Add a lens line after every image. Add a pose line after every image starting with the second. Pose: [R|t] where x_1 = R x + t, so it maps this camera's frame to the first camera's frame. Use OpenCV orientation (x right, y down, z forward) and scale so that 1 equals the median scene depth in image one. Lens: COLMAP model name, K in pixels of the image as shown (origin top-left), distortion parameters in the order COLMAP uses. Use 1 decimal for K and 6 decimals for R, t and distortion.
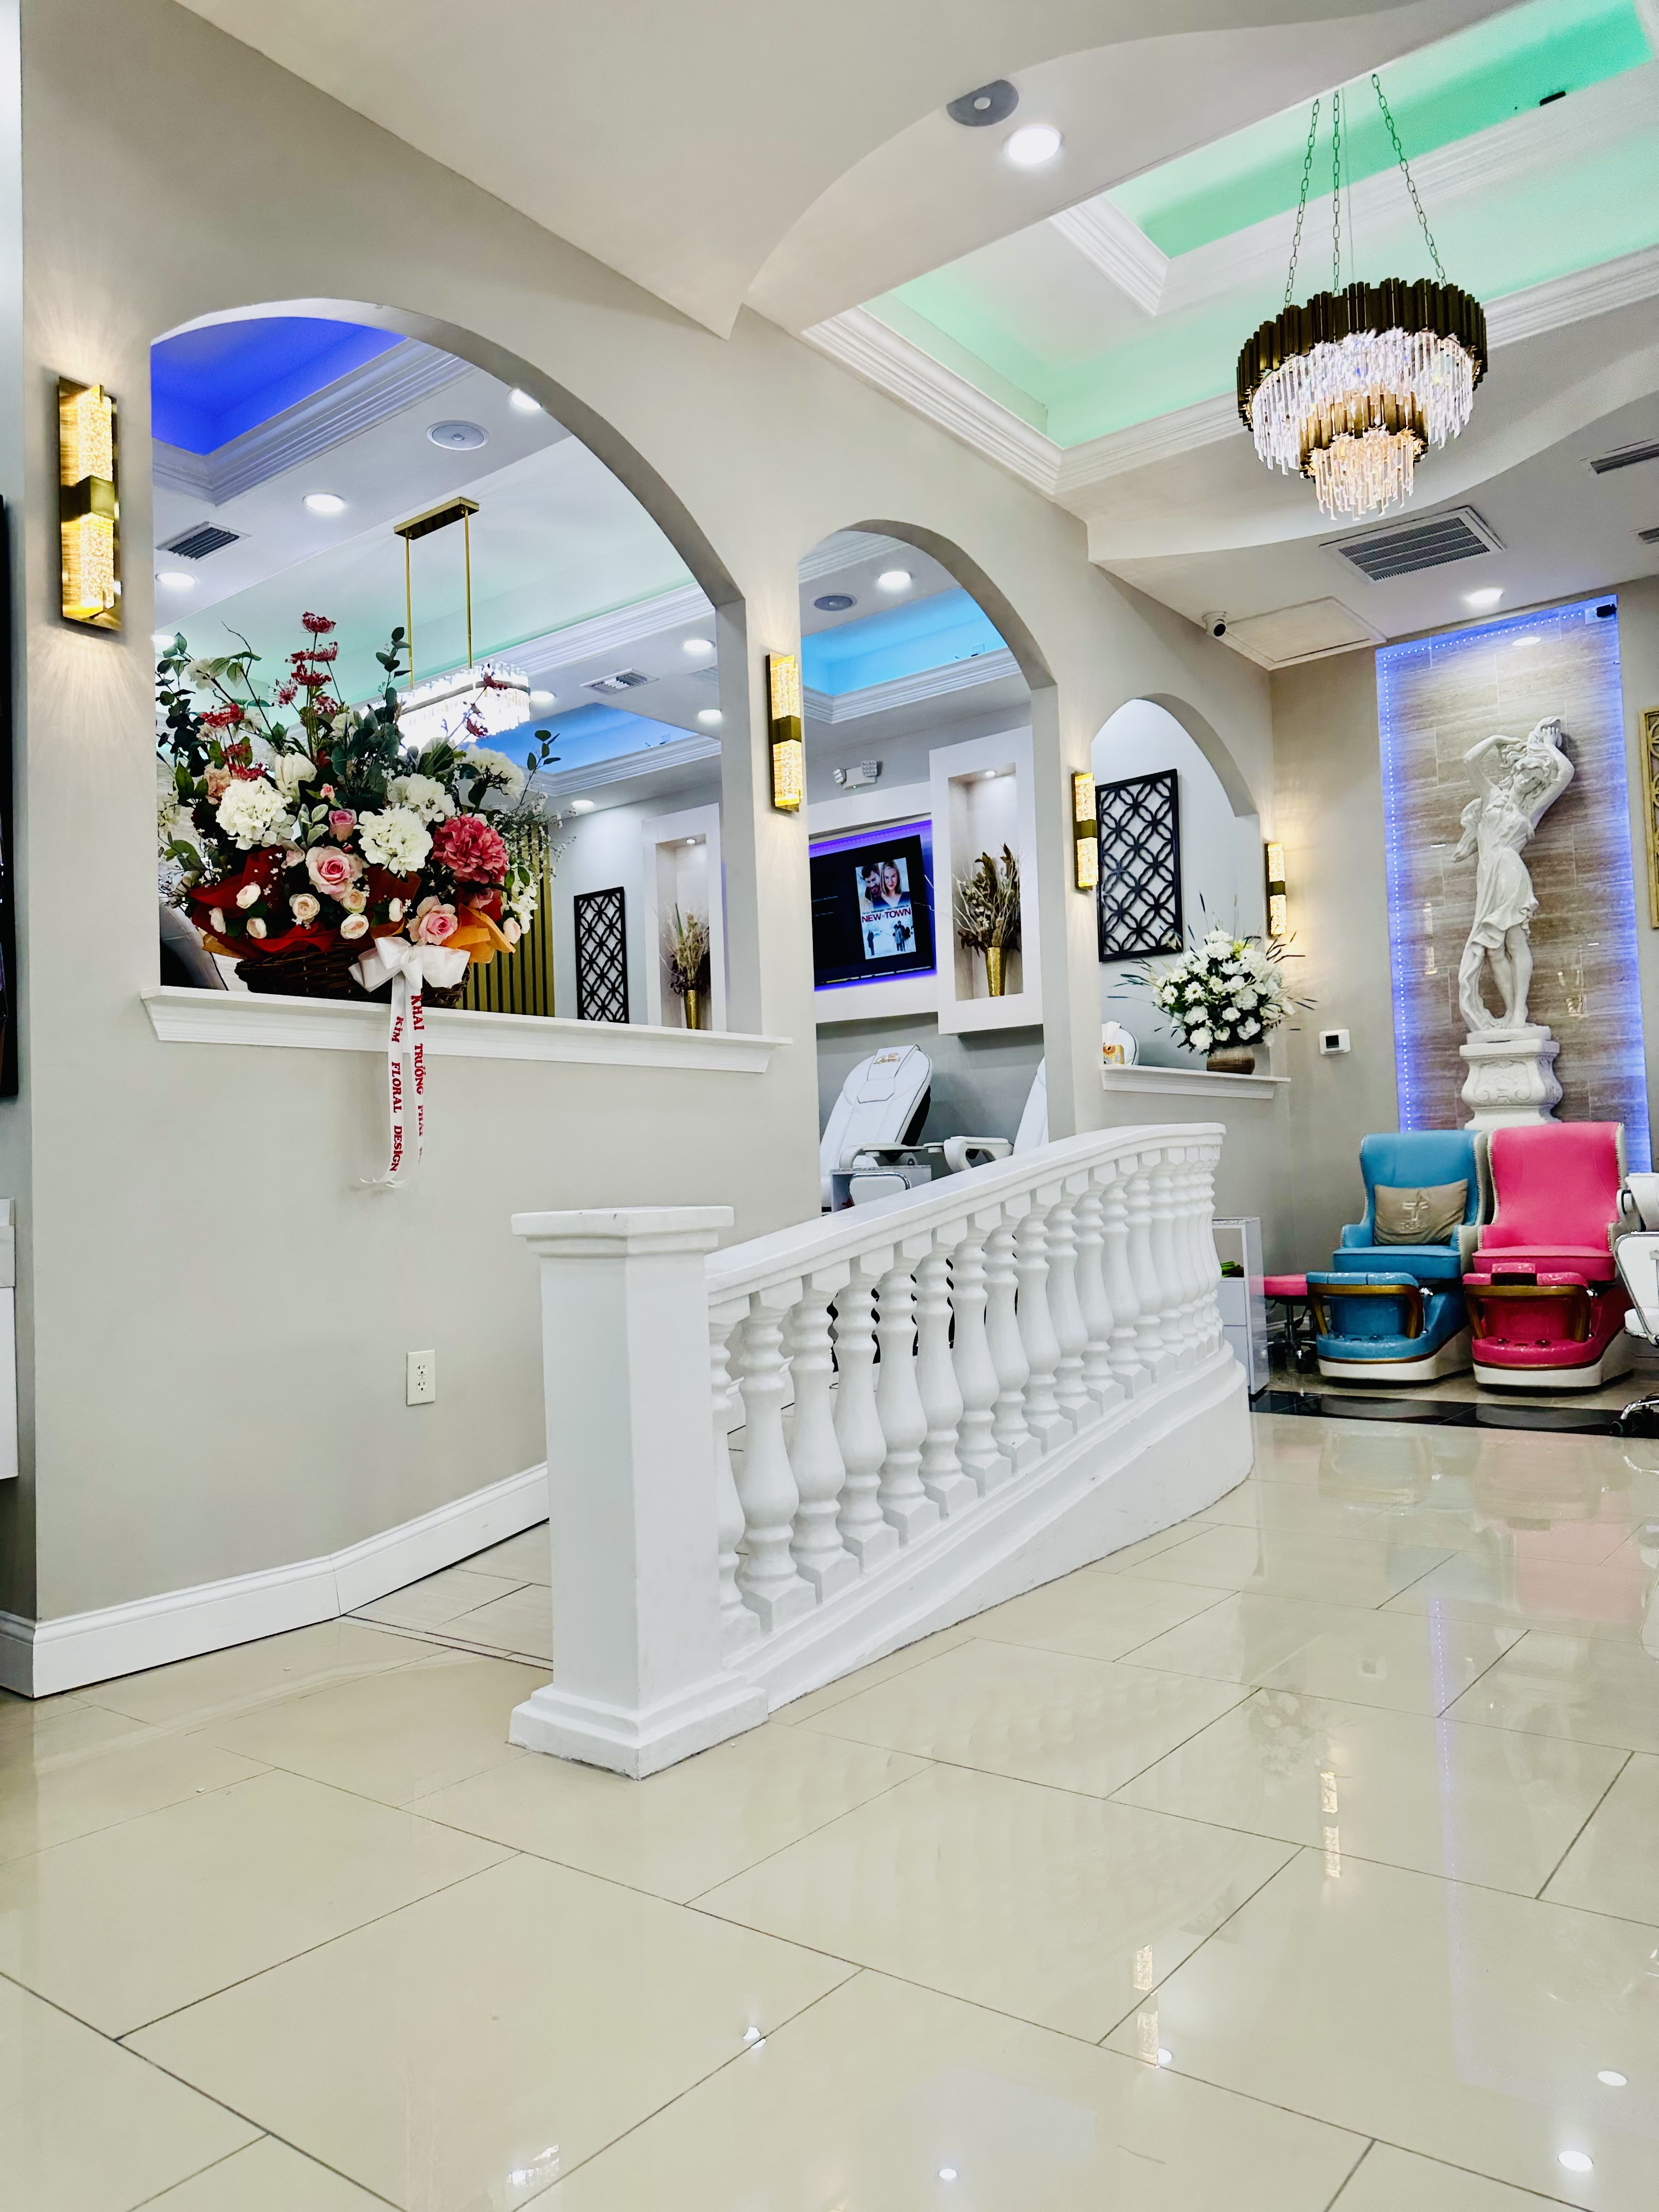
lens RADIAL K [[1575.9, 0, 829.7], [0, 1575.9, 1116.2], [0, 0, 1]] dist [0.154408, -0.254658]
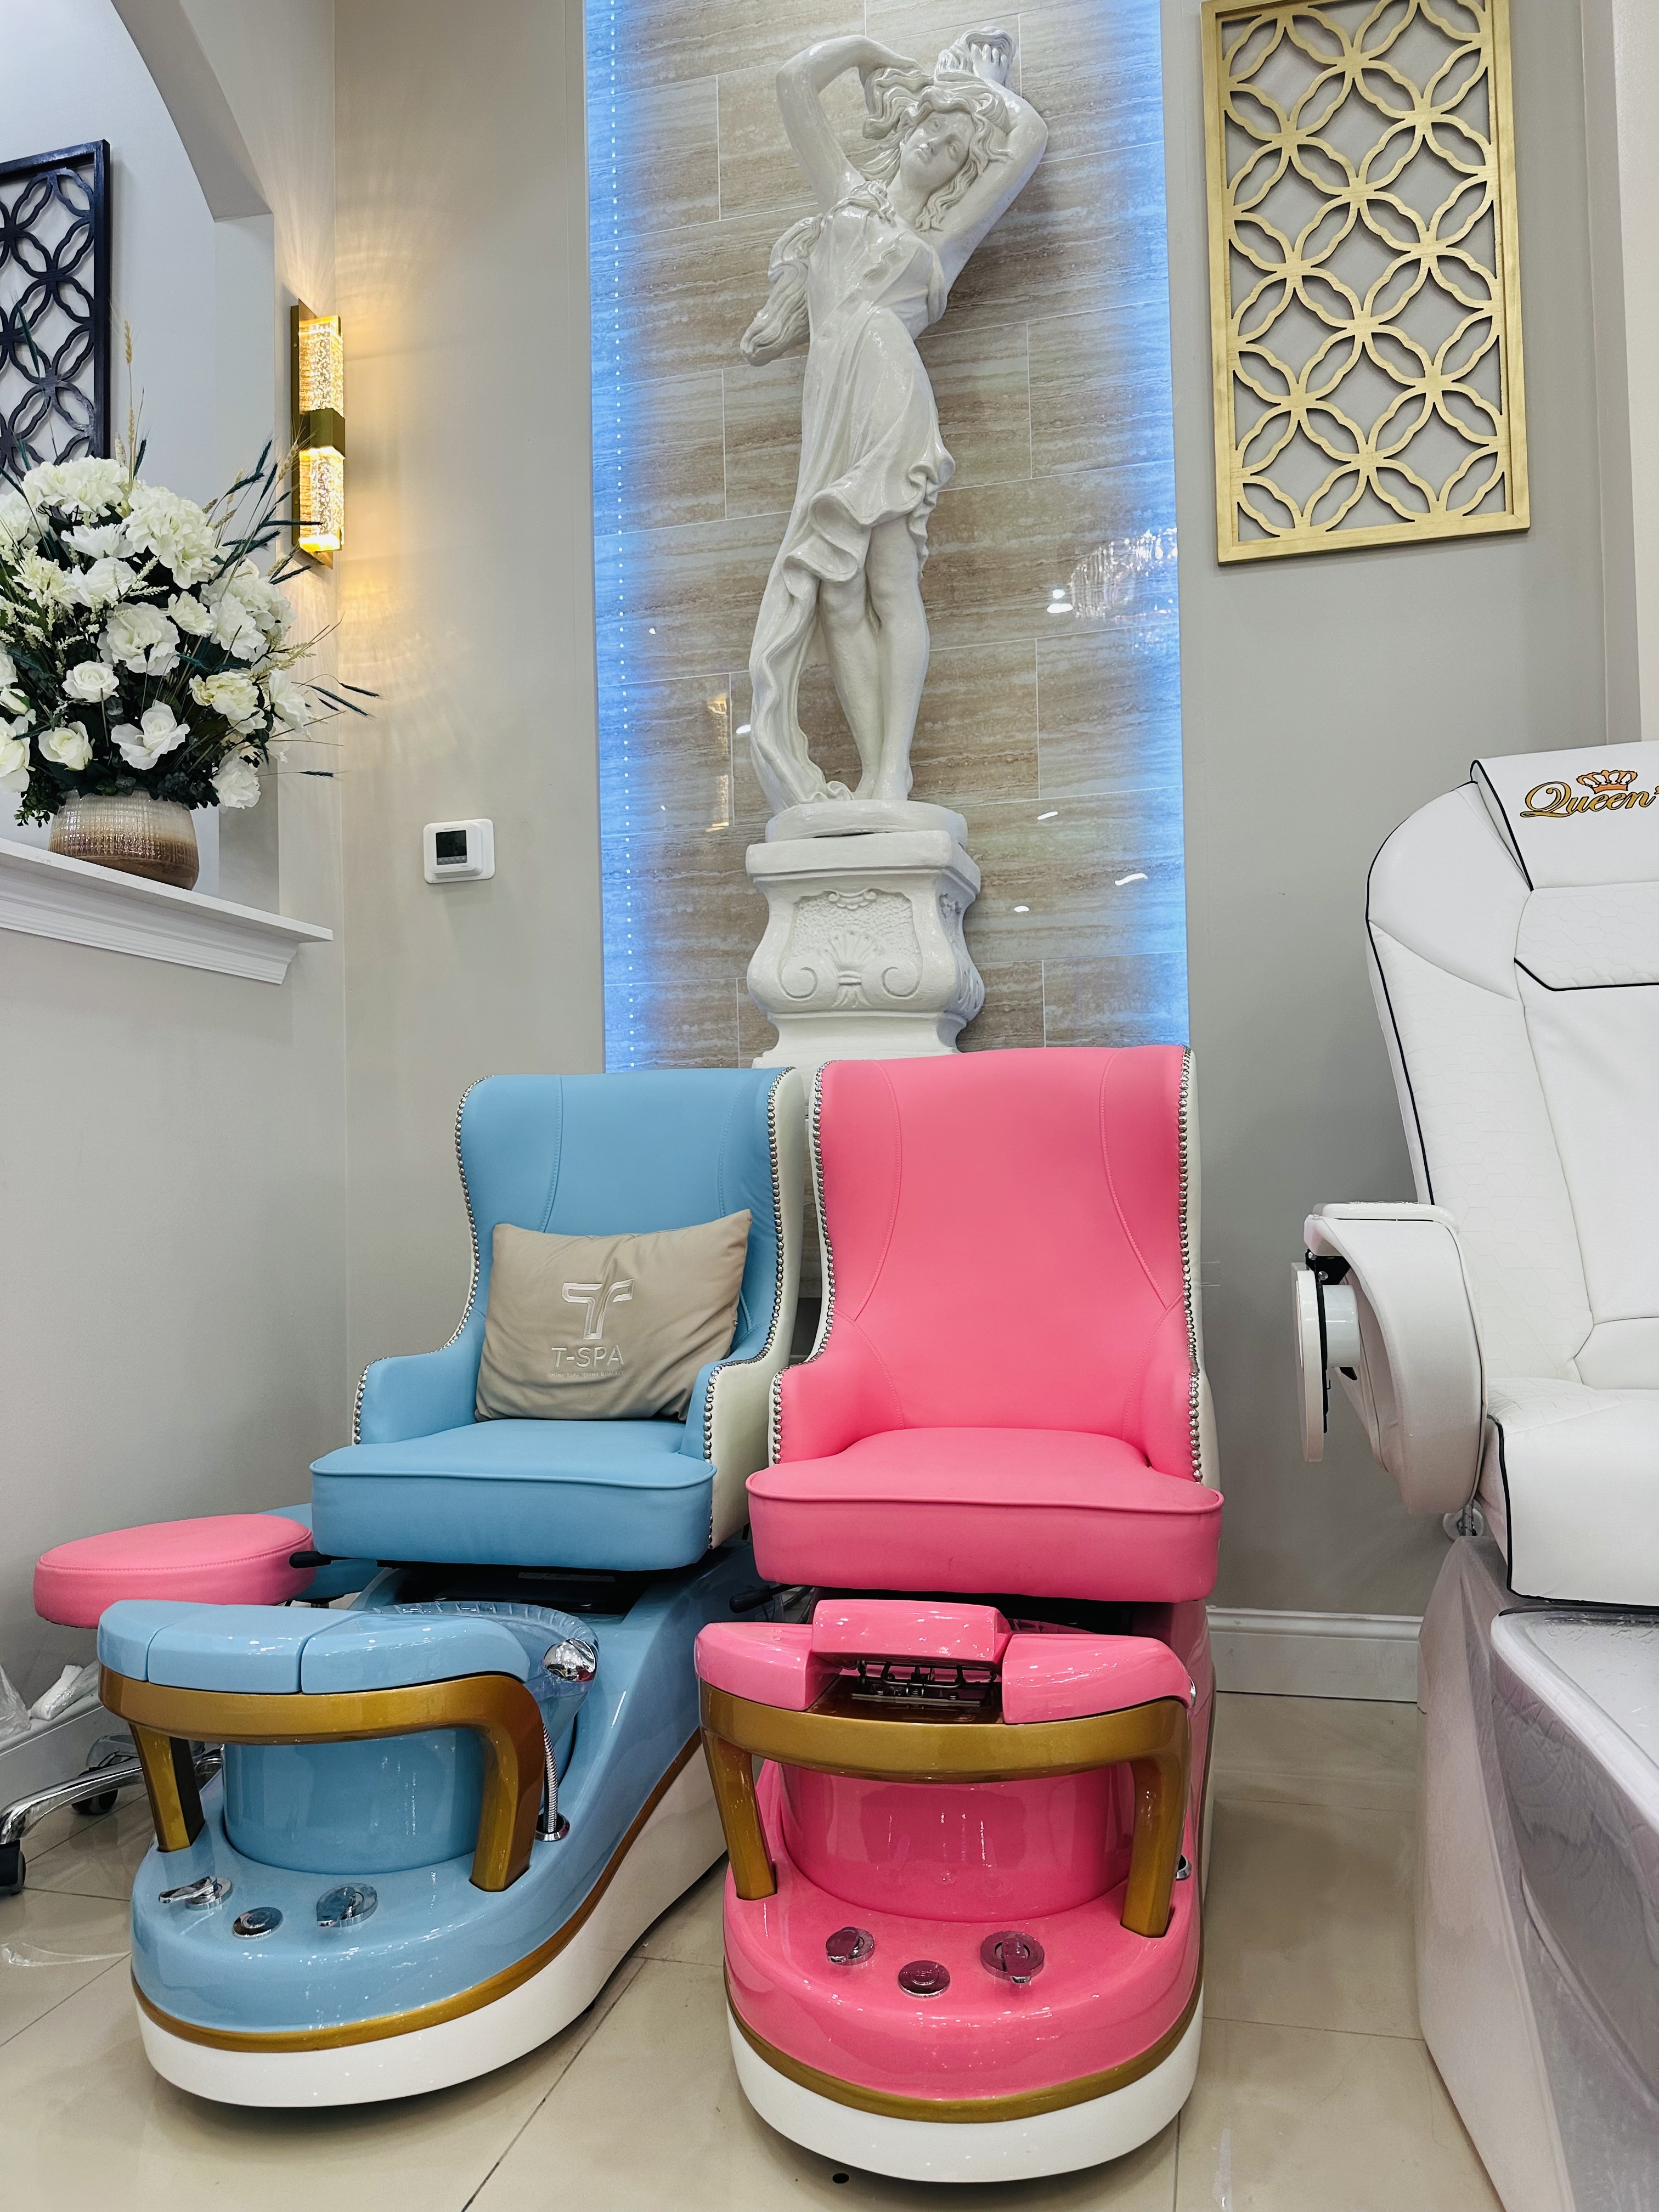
lens RADIAL K [[1552.9, 0, 827.3], [0, 1552.9, 1116.0], [0, 0, 1]] dist [0.140587, -0.203762]
pose [[0.917089, 0.038767, 0.396794, 0.267863], [-0.034776, 0.999246, -0.017250, 0.023073], [-0.397163, 0.002021, 0.917746, 0.659619]]
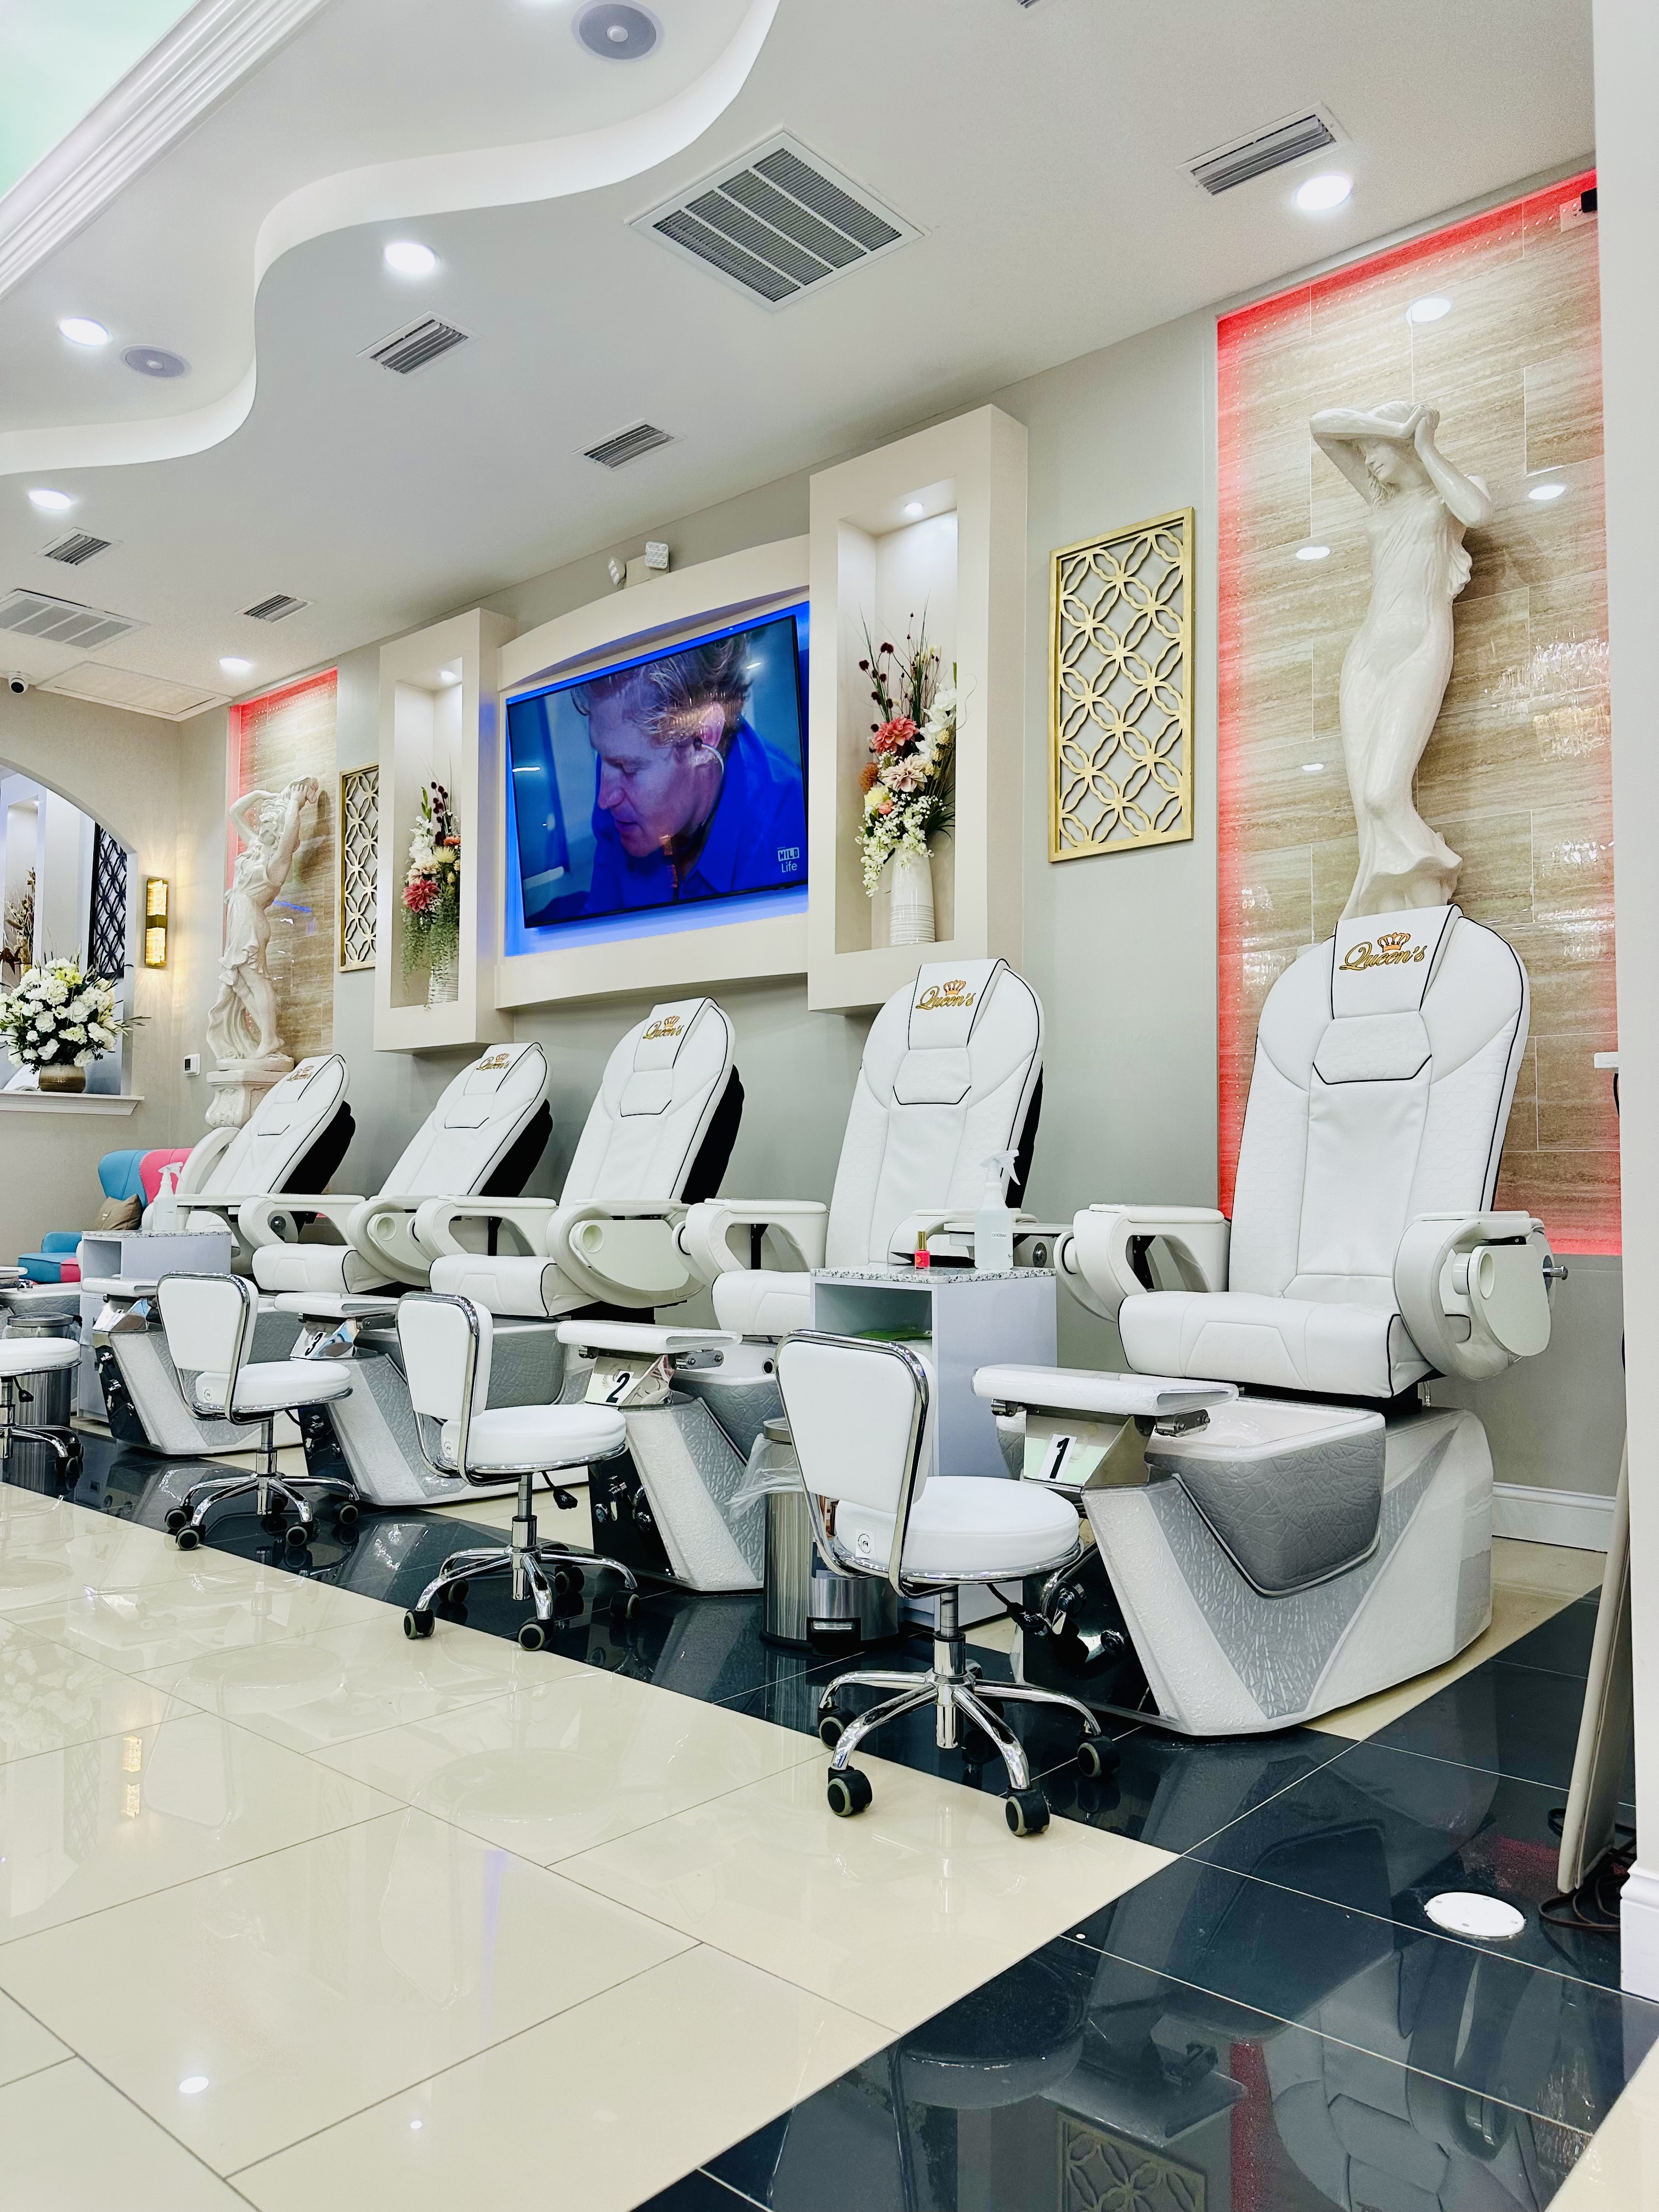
lens RADIAL K [[1553.2, 0, 819.8], [0, 1553.2, 1120.9], [0, 0, 1]] dist [0.086136, -0.147753]
pose [[0.997107, 0.040416, -0.064374, 0.870597], [-0.040558, 0.999177, -0.000897, -0.027233], [0.064285, 0.003505, 0.997925, -0.036801]]
